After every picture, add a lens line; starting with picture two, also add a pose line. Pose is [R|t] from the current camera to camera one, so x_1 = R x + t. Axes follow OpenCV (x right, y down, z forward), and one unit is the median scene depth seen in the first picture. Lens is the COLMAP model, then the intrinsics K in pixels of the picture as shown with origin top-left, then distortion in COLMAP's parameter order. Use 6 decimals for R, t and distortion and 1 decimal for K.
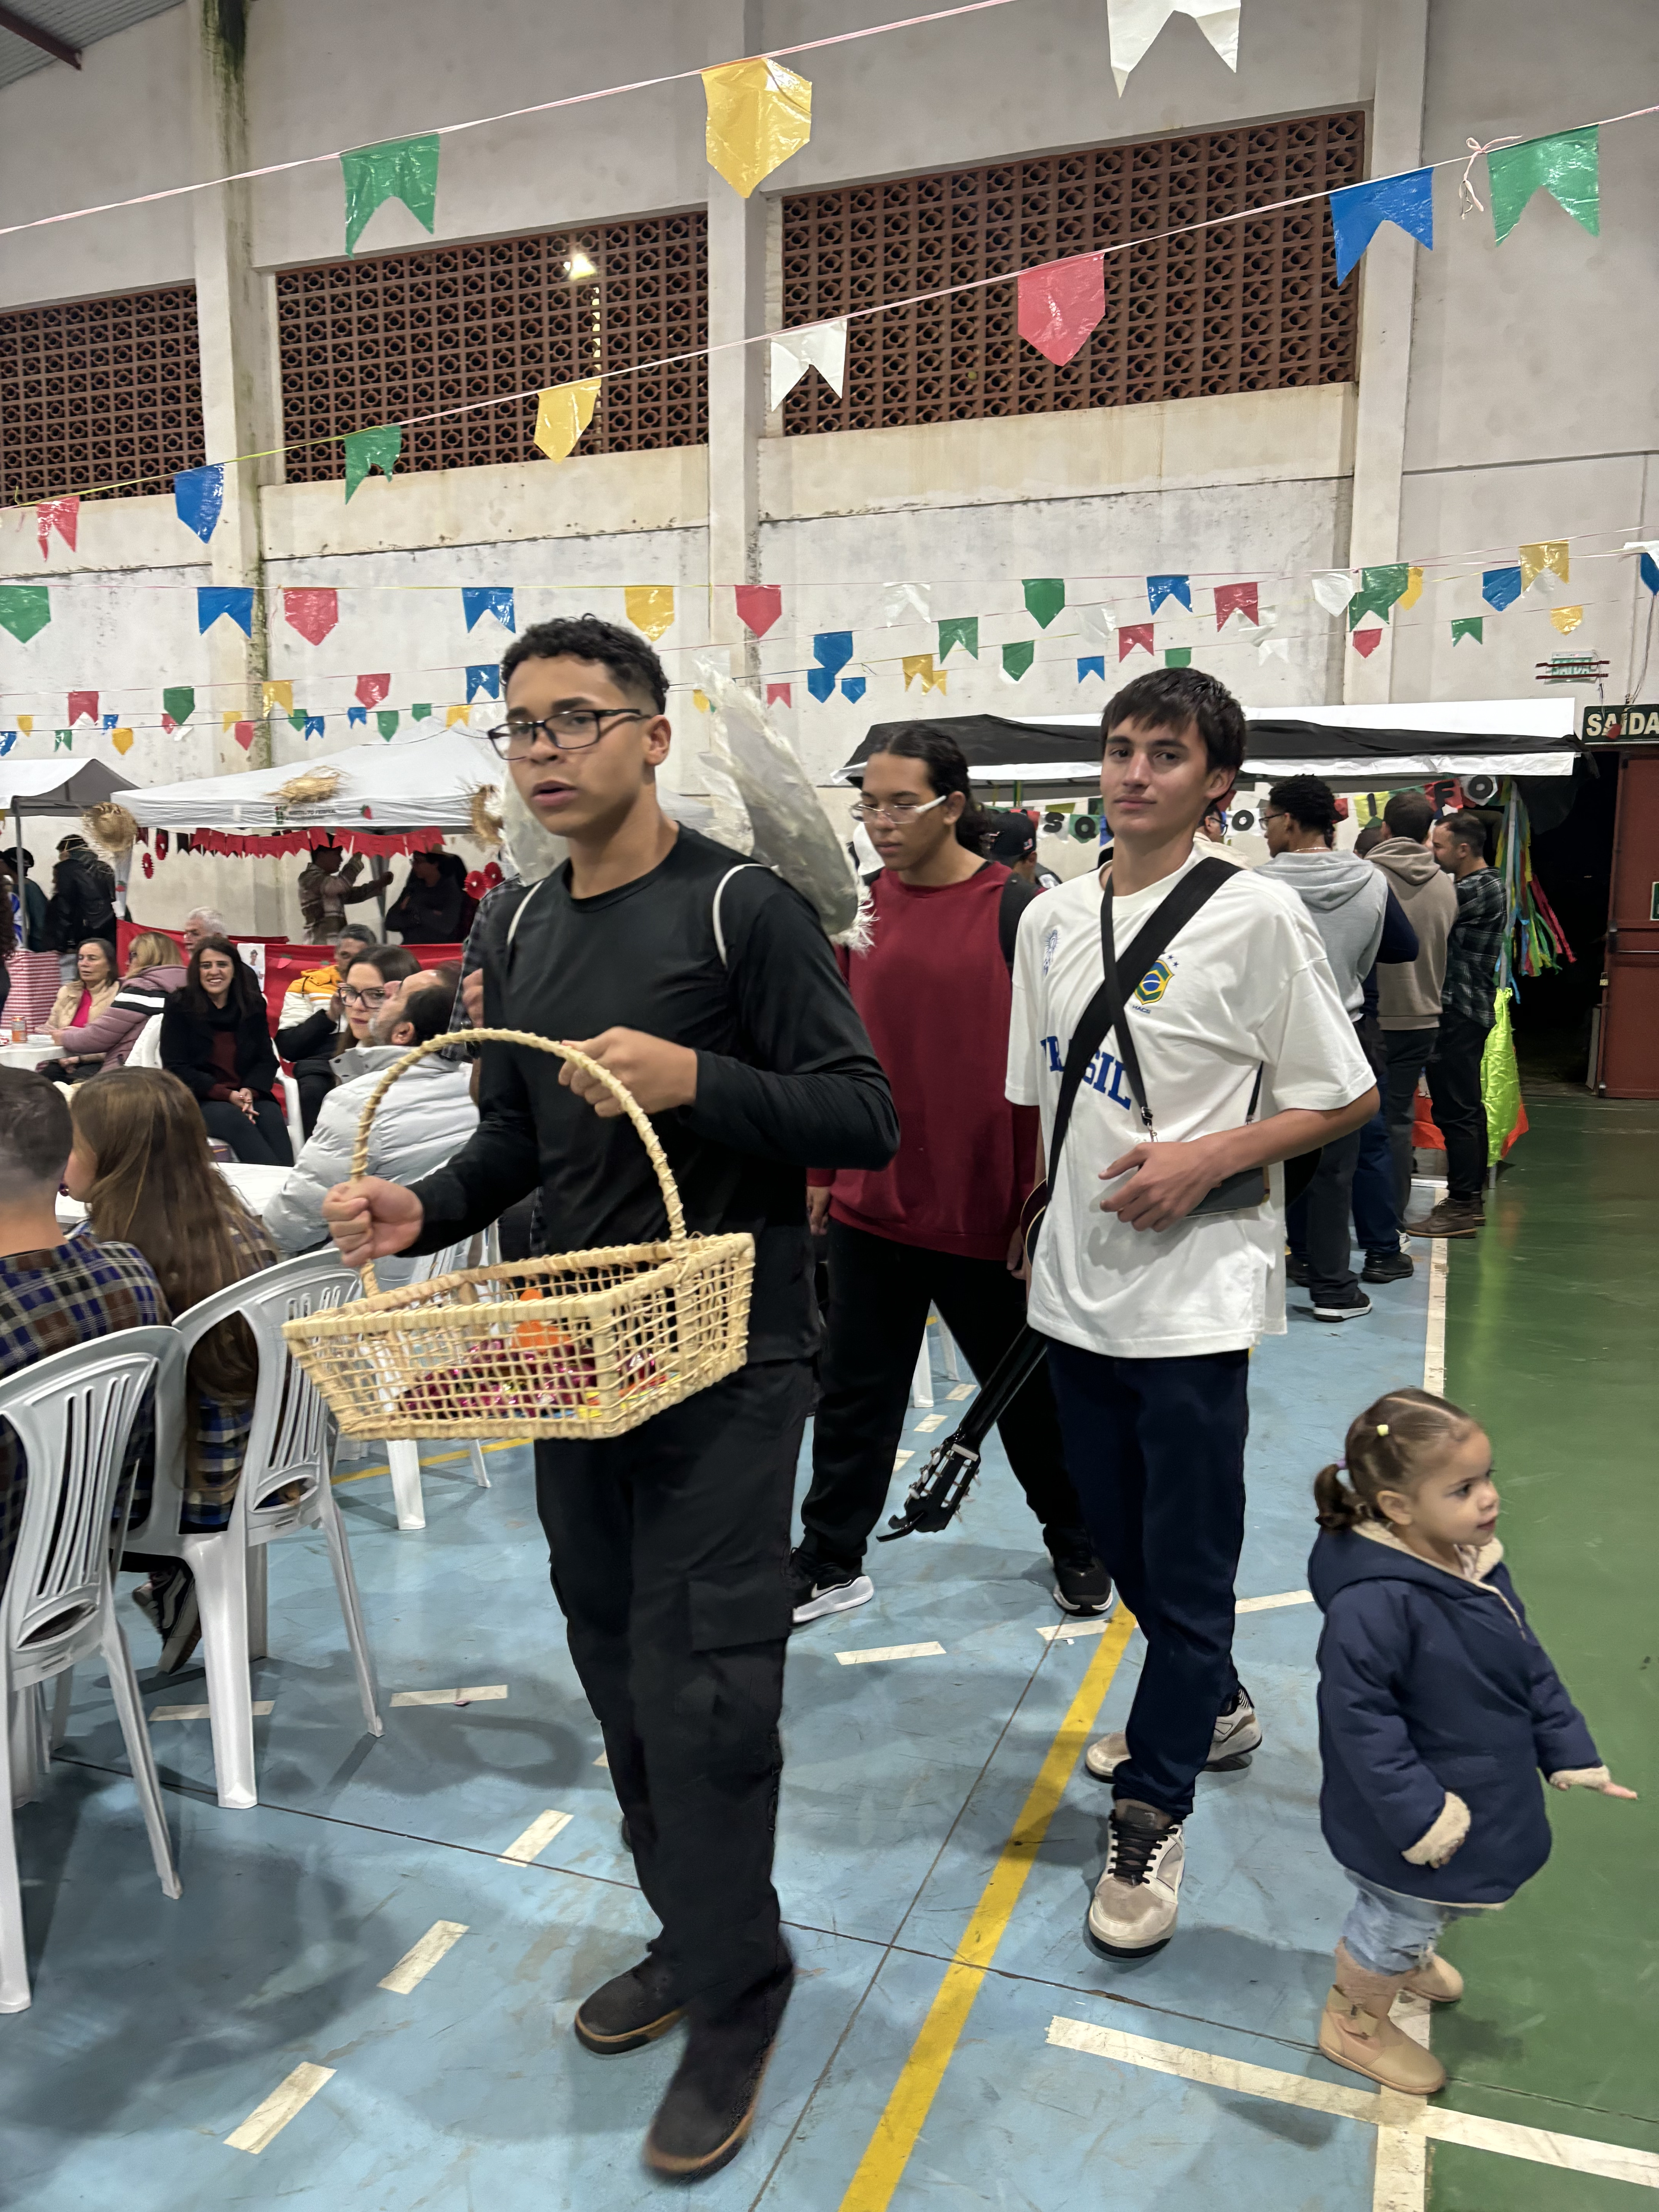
lens RADIAL K [[1703.5, 0, 829.5], [0, 1703.5, 1106.0], [0, 0, 1]] dist [0.049221, -0.000787]
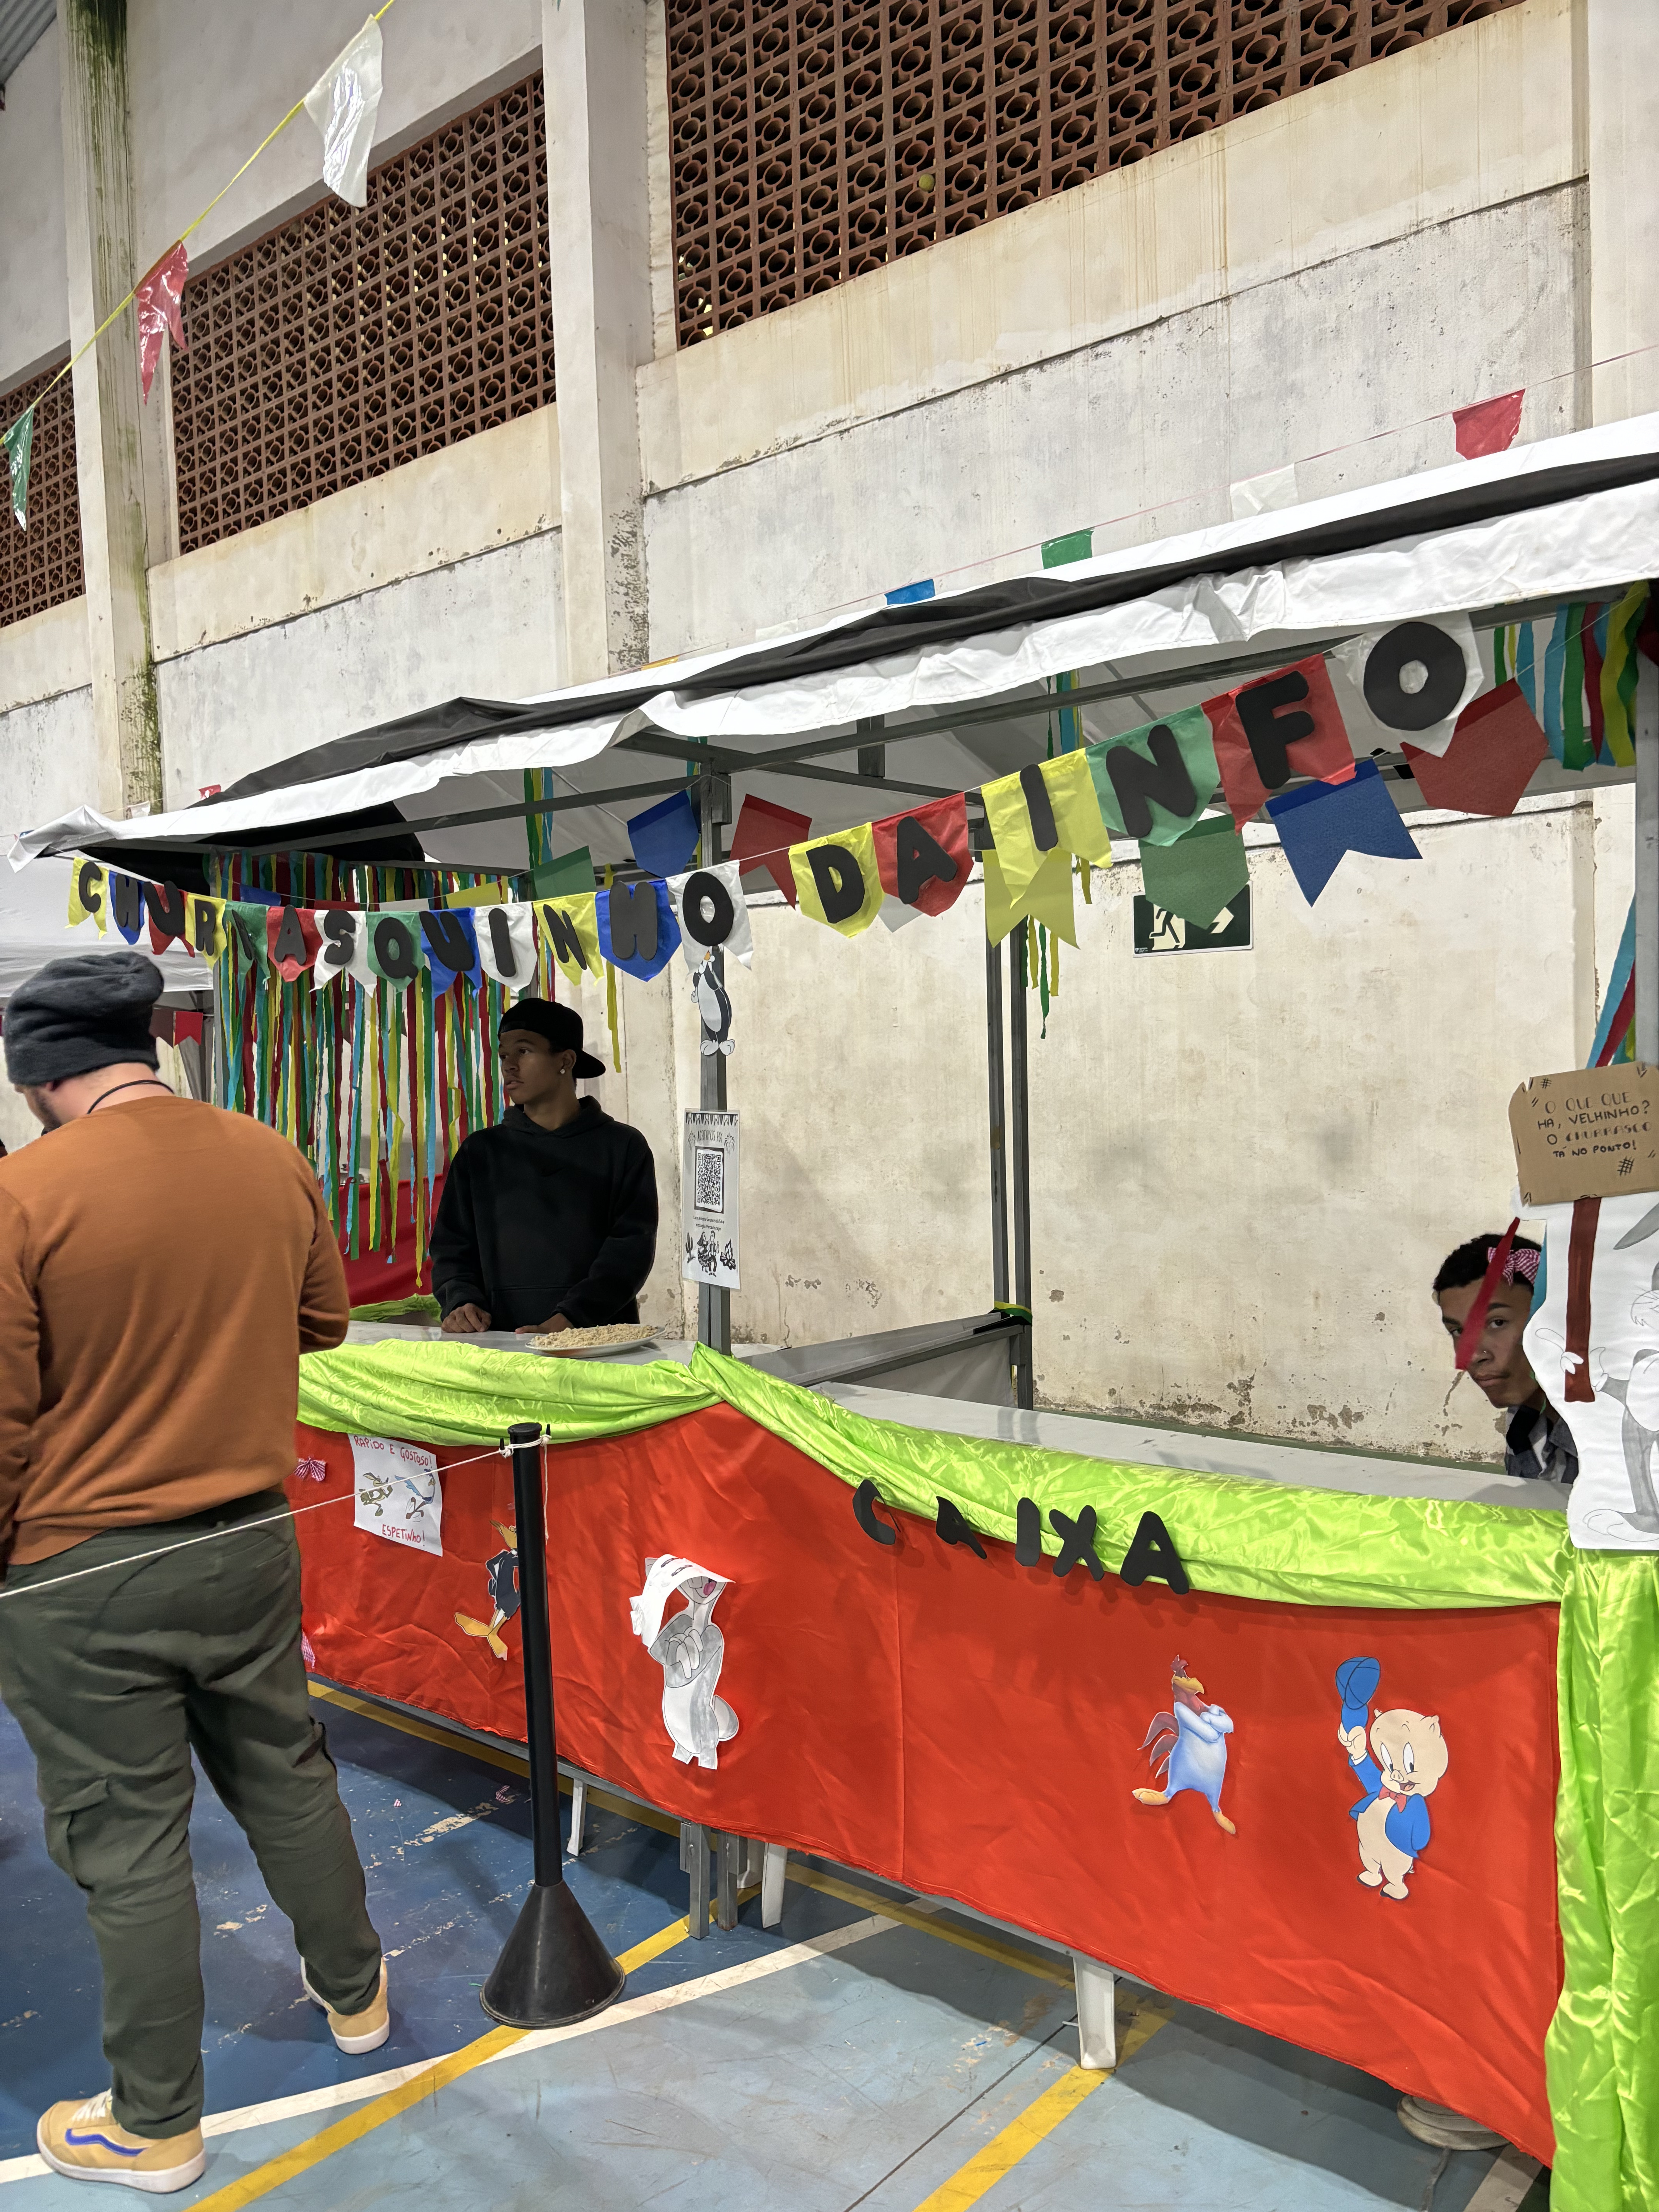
lens RADIAL K [[1723.4, 0, 829.5], [0, 1723.4, 1106.0], [0, 0, 1]] dist [0.002981, 0.000103]
pose [[0.941527, -0.009825, -0.336795, 0.218192], [-0.024509, 0.994930, -0.097541, -0.064071], [0.336046, 0.100092, 0.936512, 0.449584]]
